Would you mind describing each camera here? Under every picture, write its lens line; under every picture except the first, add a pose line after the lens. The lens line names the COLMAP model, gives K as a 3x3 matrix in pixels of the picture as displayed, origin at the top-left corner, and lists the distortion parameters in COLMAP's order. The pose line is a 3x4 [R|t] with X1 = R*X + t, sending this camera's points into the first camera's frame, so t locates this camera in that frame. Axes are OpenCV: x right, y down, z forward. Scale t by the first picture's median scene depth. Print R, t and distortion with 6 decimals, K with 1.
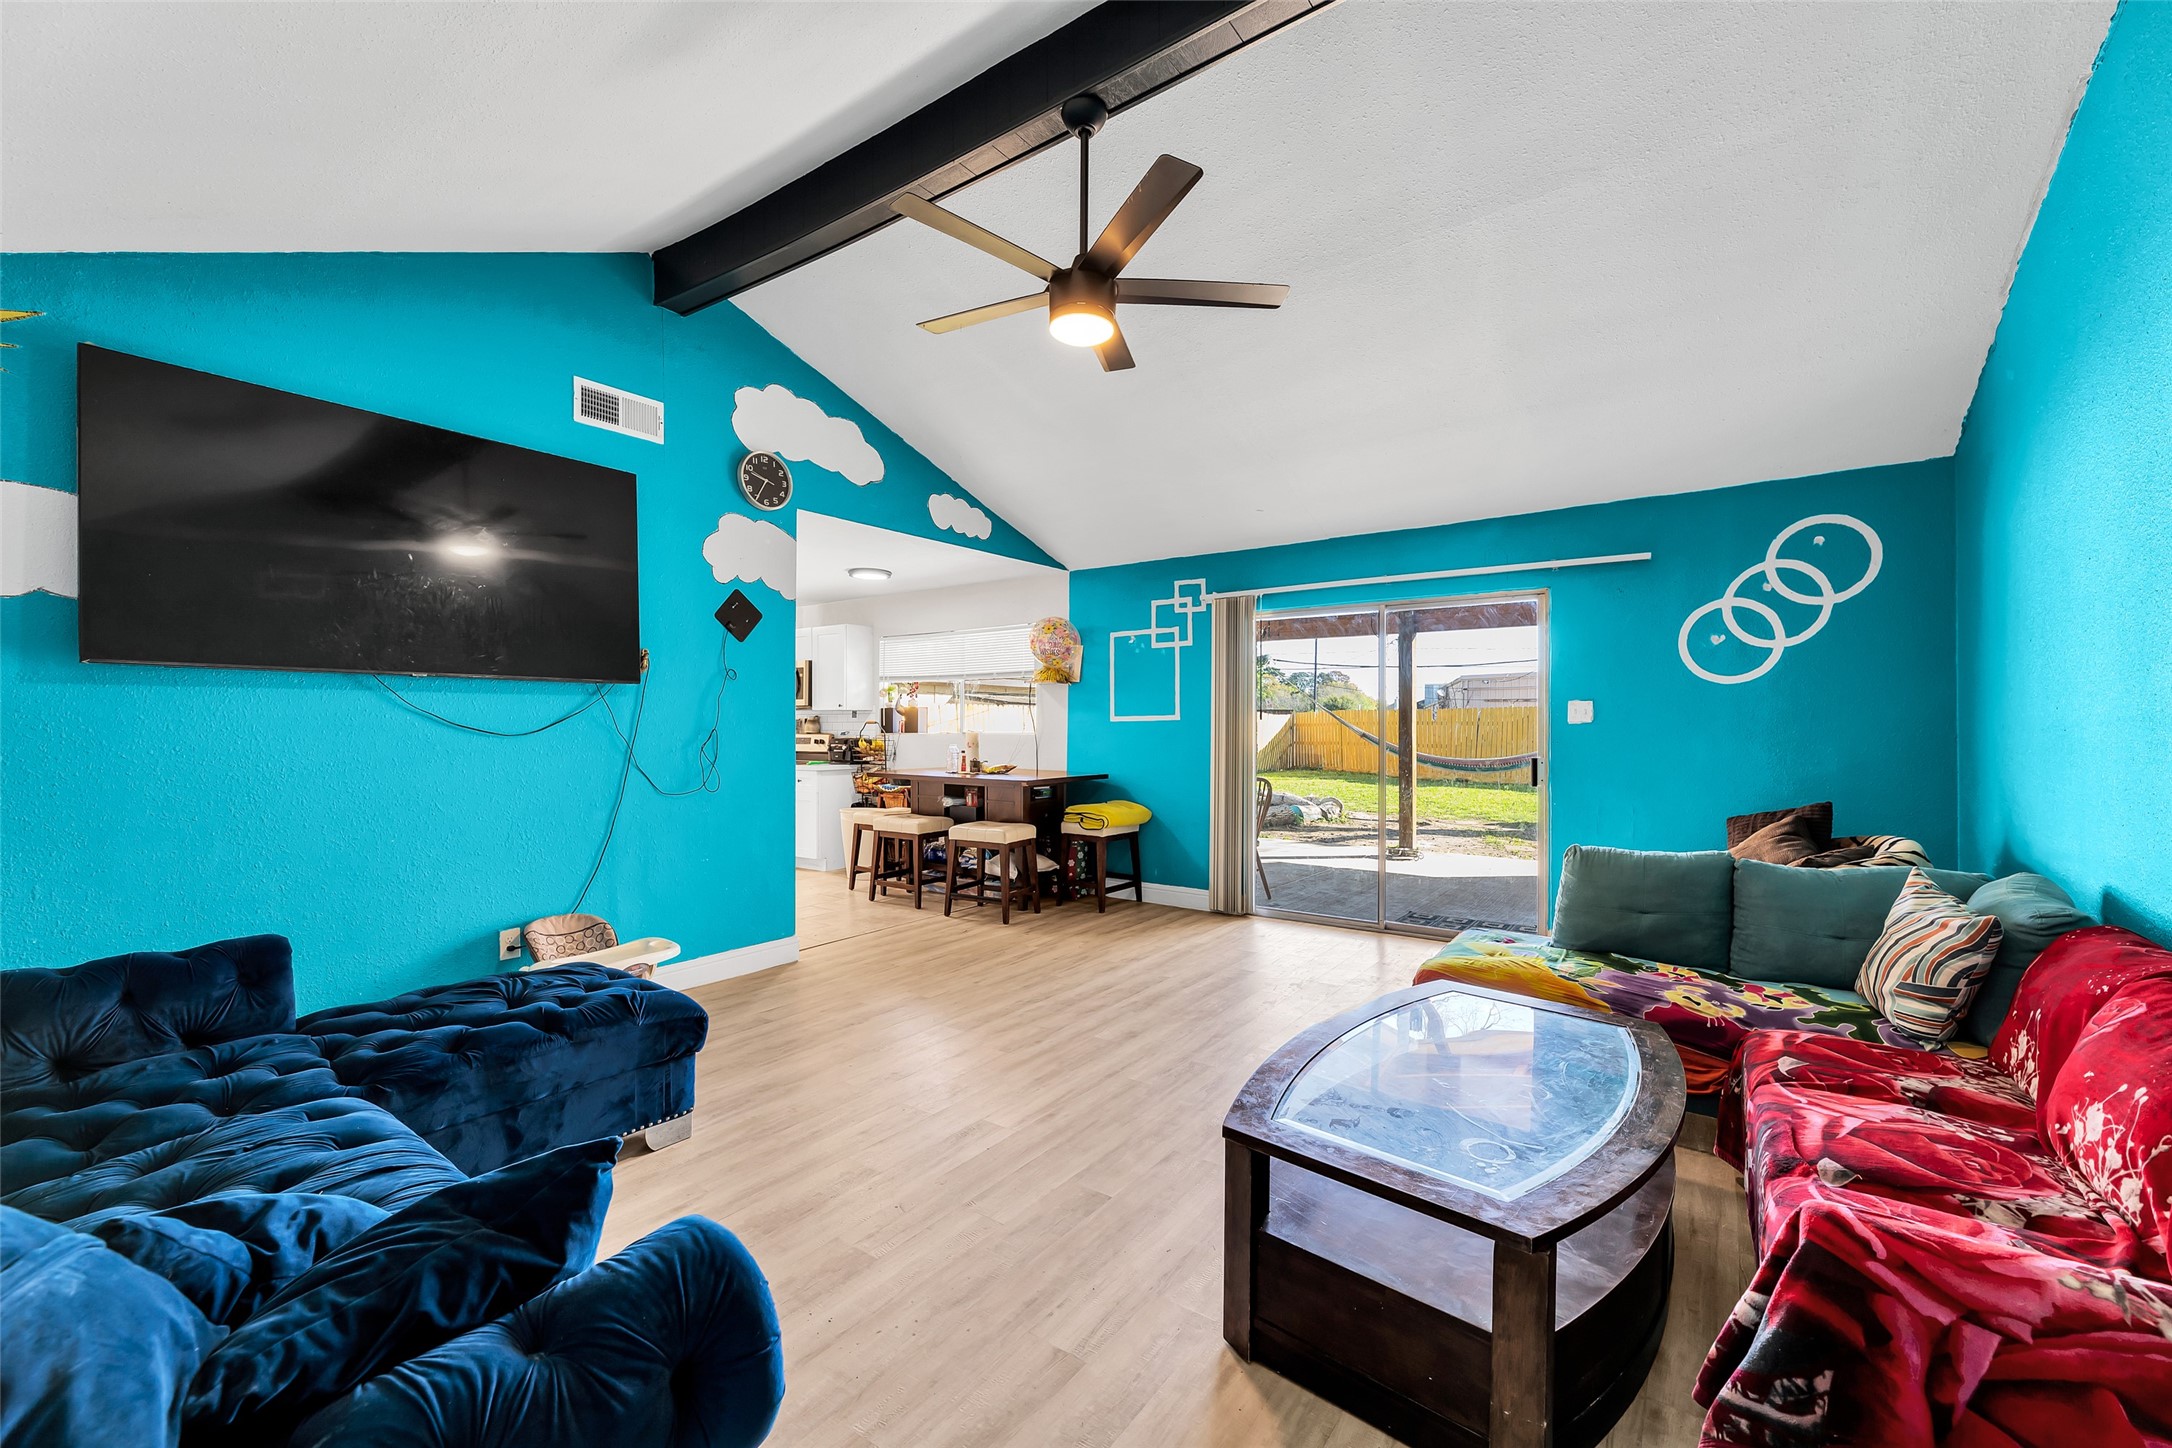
lens RADIAL K [[886.9, 0, 1086.0], [0, 886.9, 724.0], [0, 0, 1]] dist [0.012055, 0.000126]
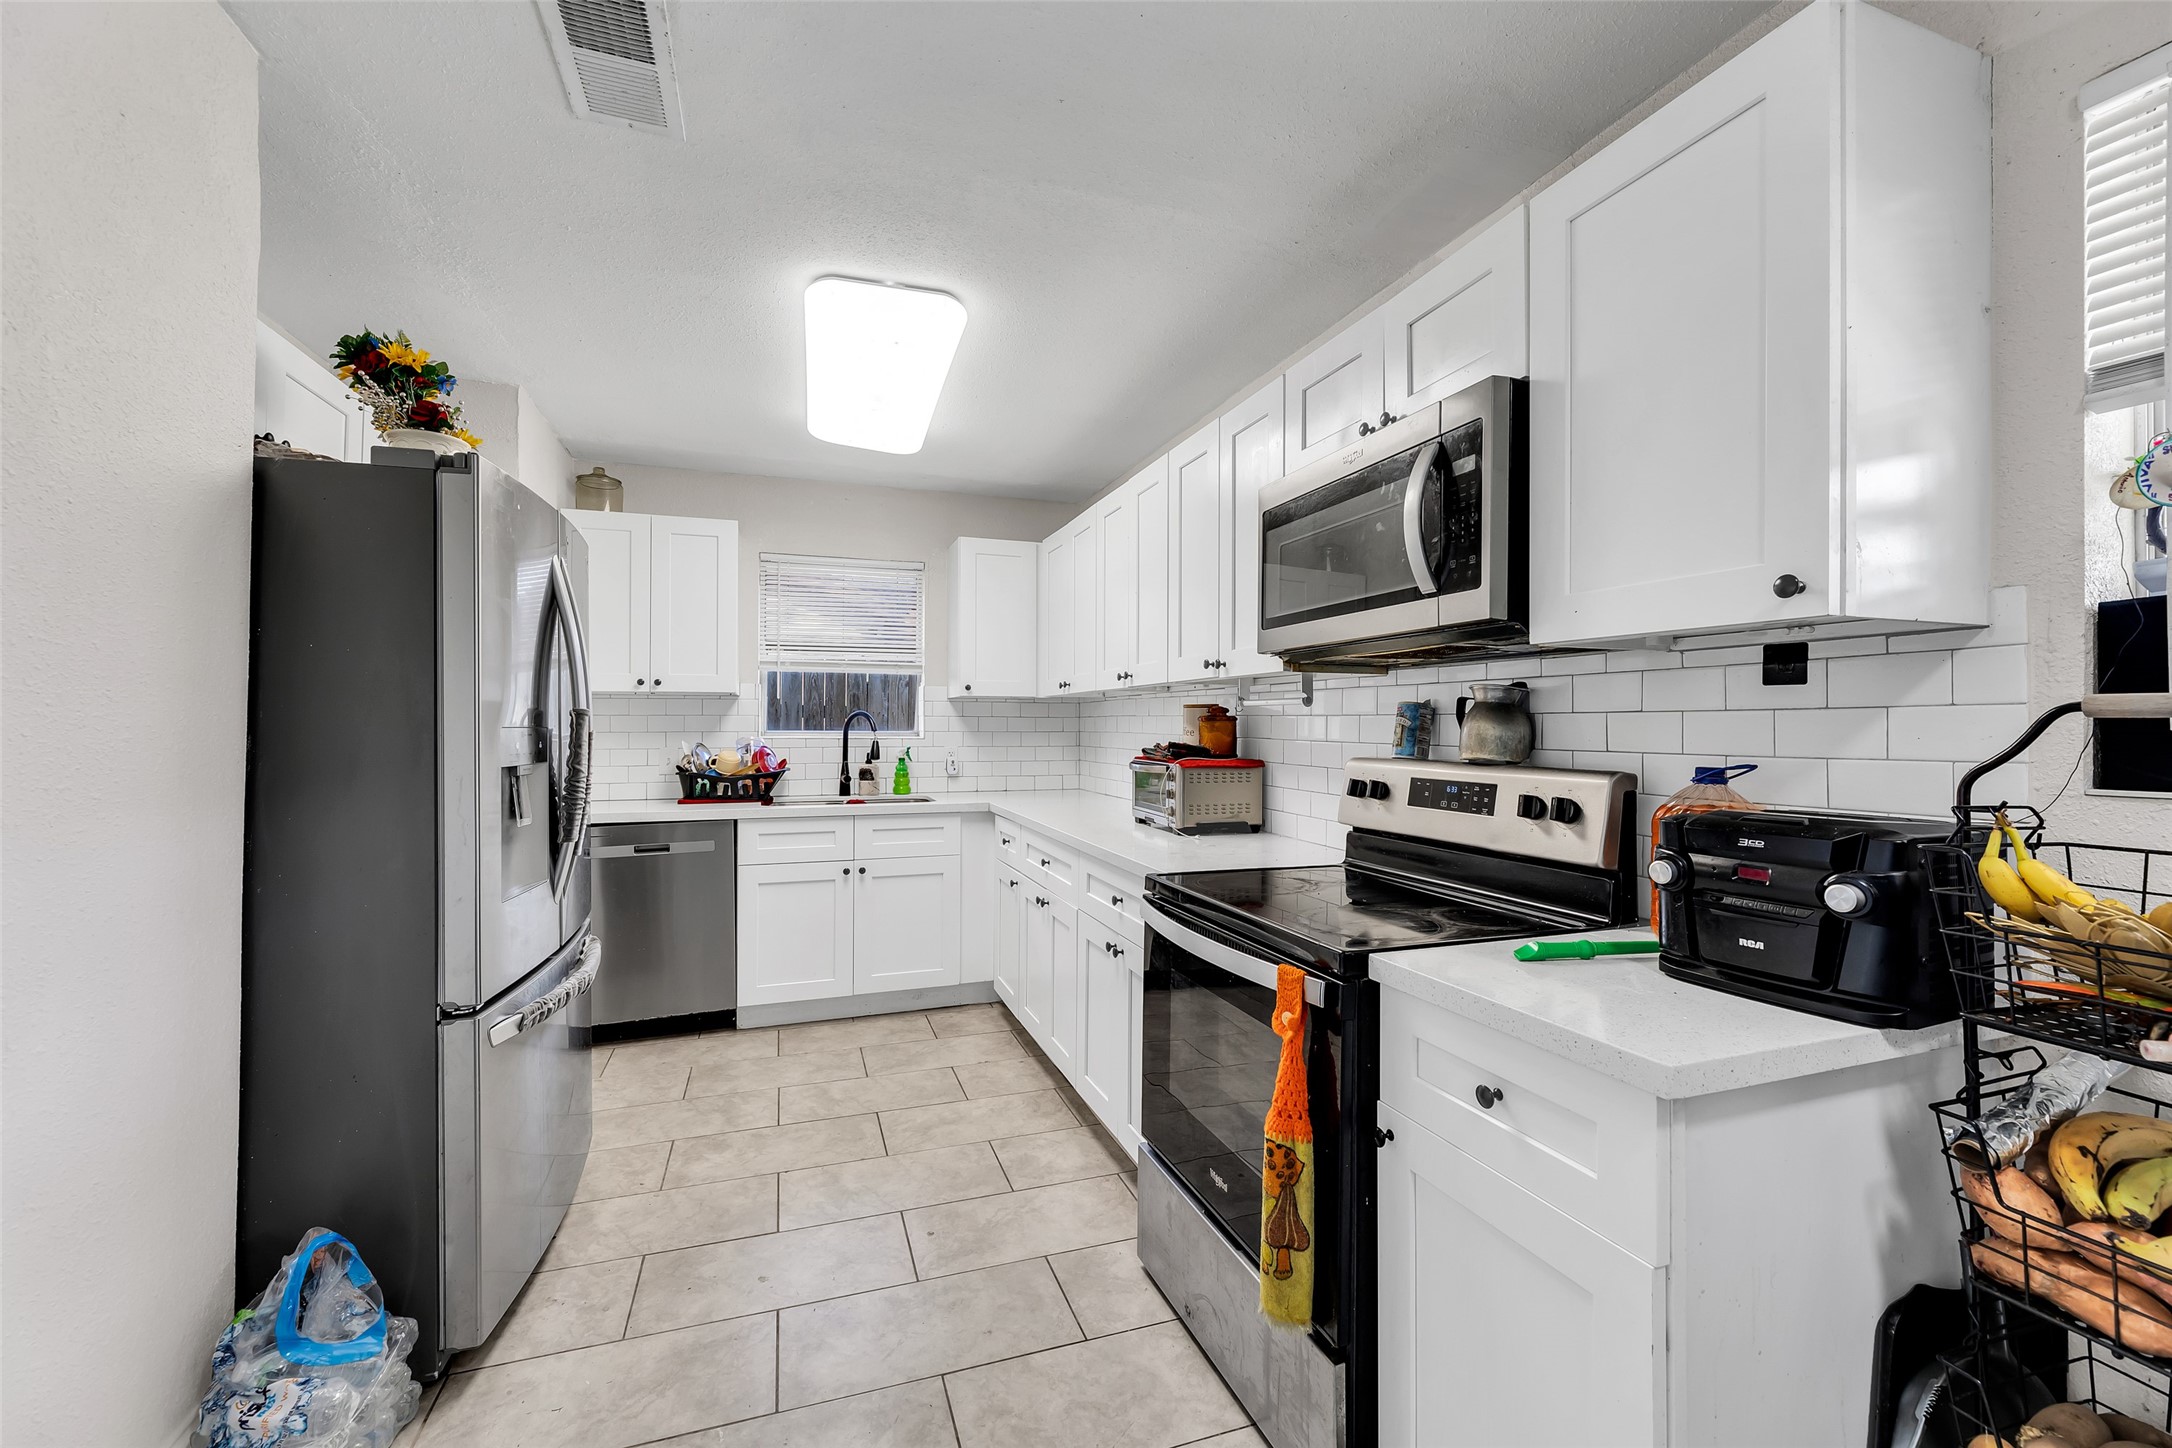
lens RADIAL K [[875.4, 0, 1082.0], [0, 875.4, 716.3], [0, 0, 1]] dist [0.001634, 0.000303]
pose [[0.807779, -0.001569, -0.589483, -0.312641], [-0.003925, 0.999960, -0.008040, 0.001302], [0.589472, 0.008809, 0.807740, 0.905286]]
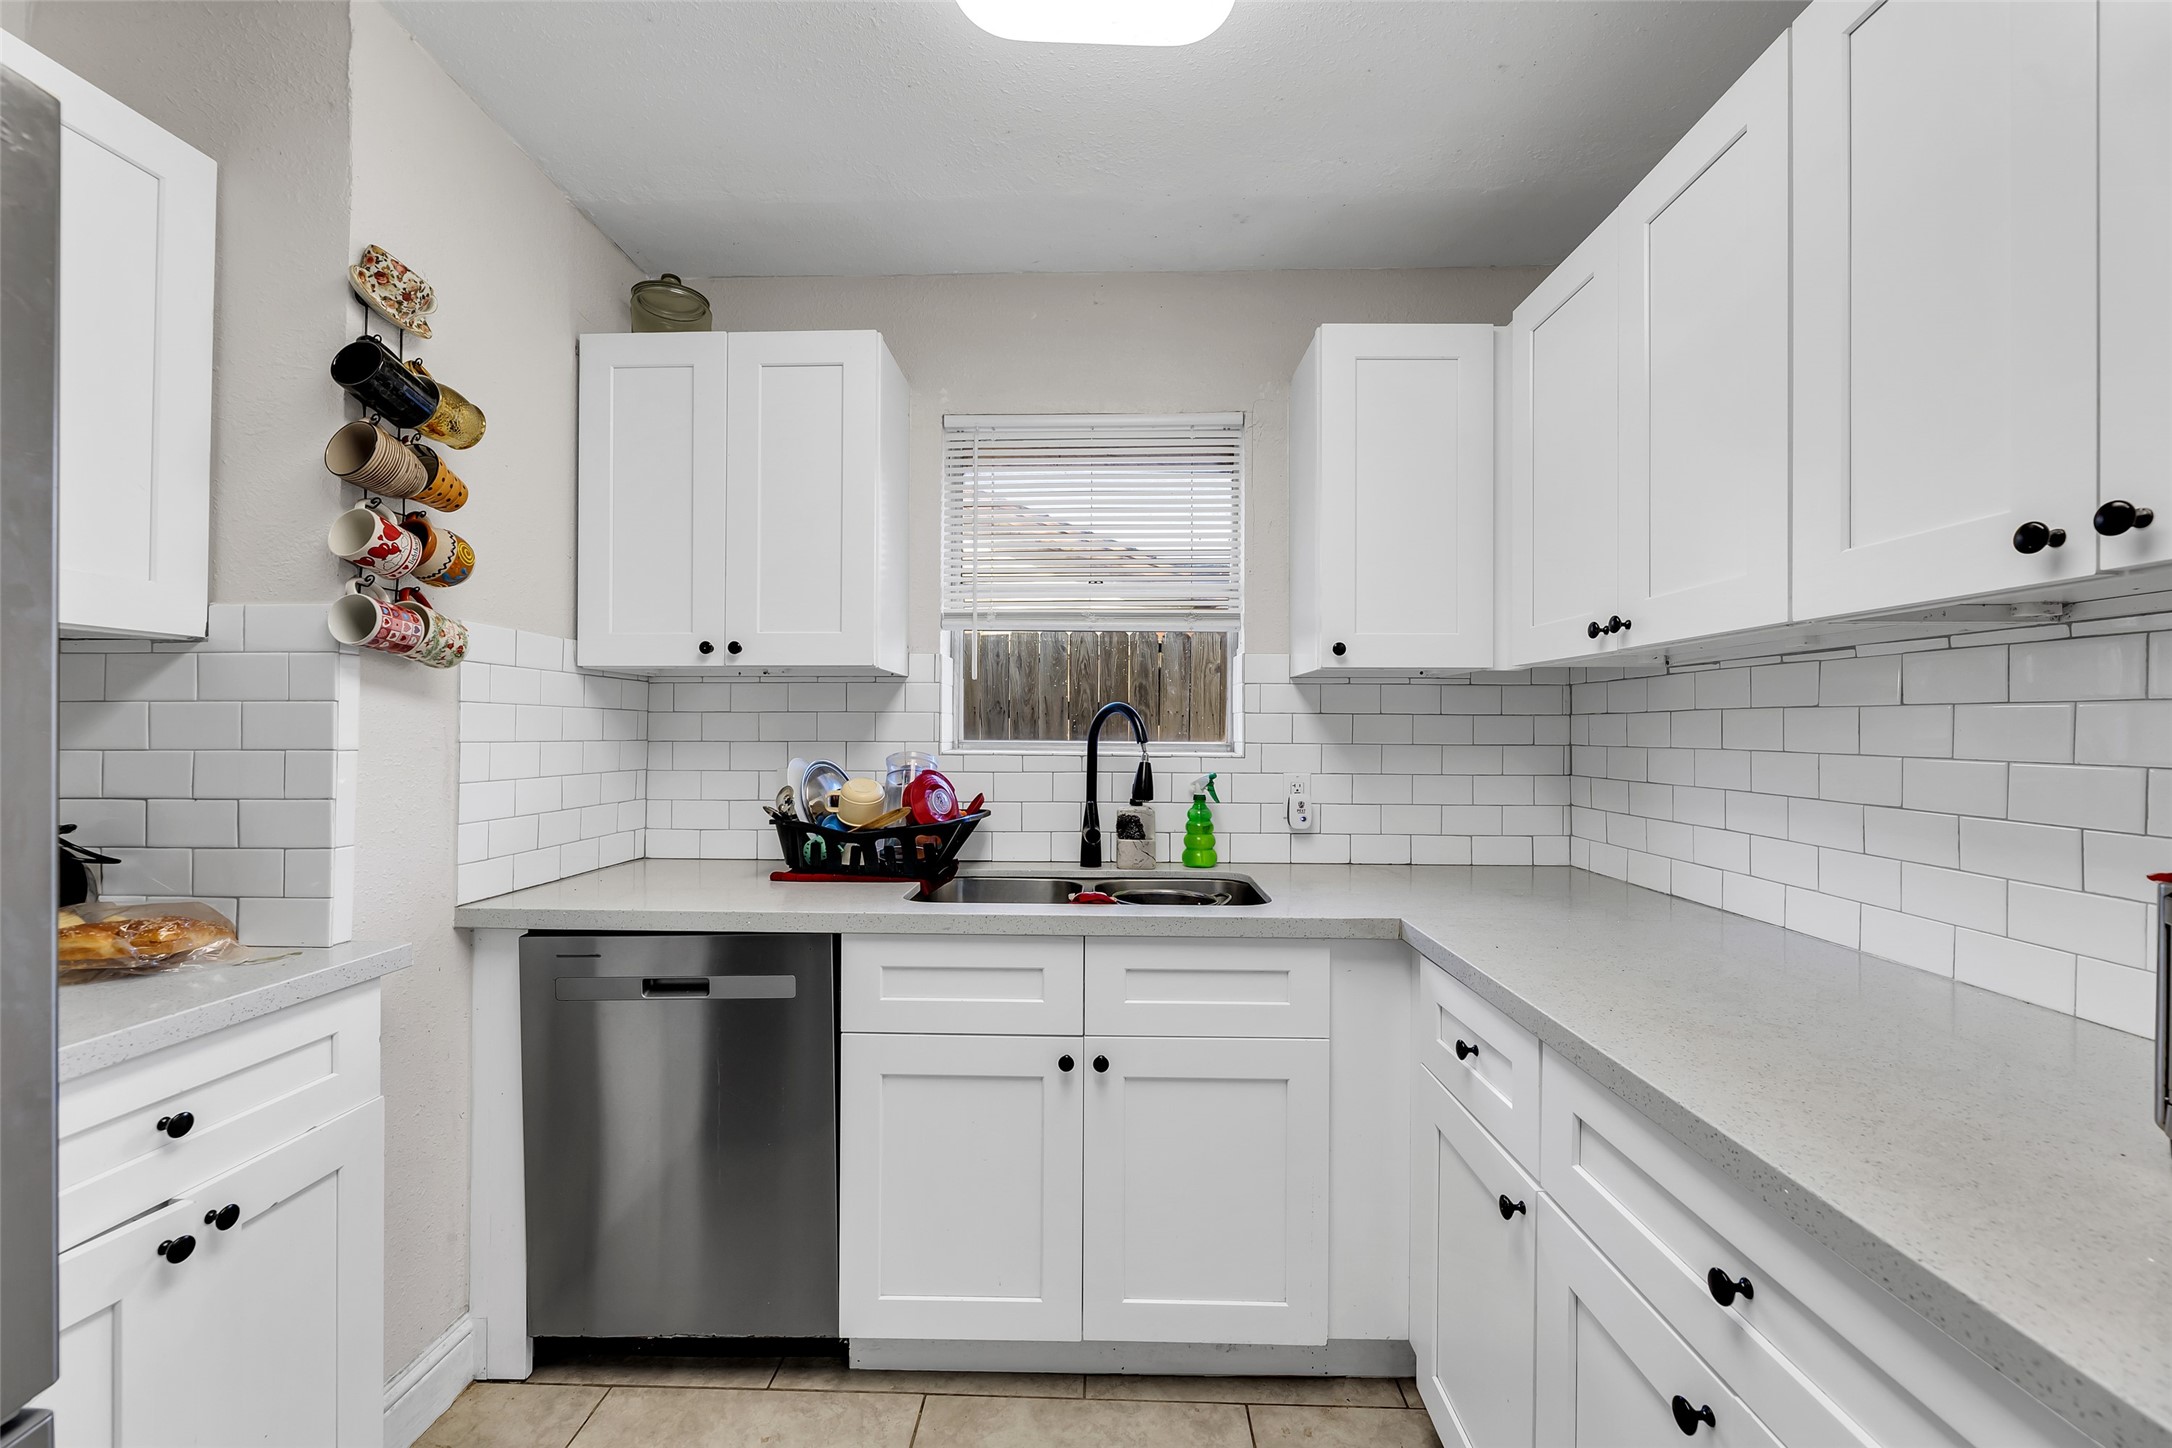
lens RADIAL K [[886.9, 0, 1086.0], [0, 886.9, 724.0], [0, 0, 1]] dist [0.012055, 0.000126]
pose [[0.551125, 0.000900, -0.834422, -0.526664], [-0.005816, 0.999979, -0.002762, 0.001772], [0.834403, 0.006375, 0.551119, 1.110470]]
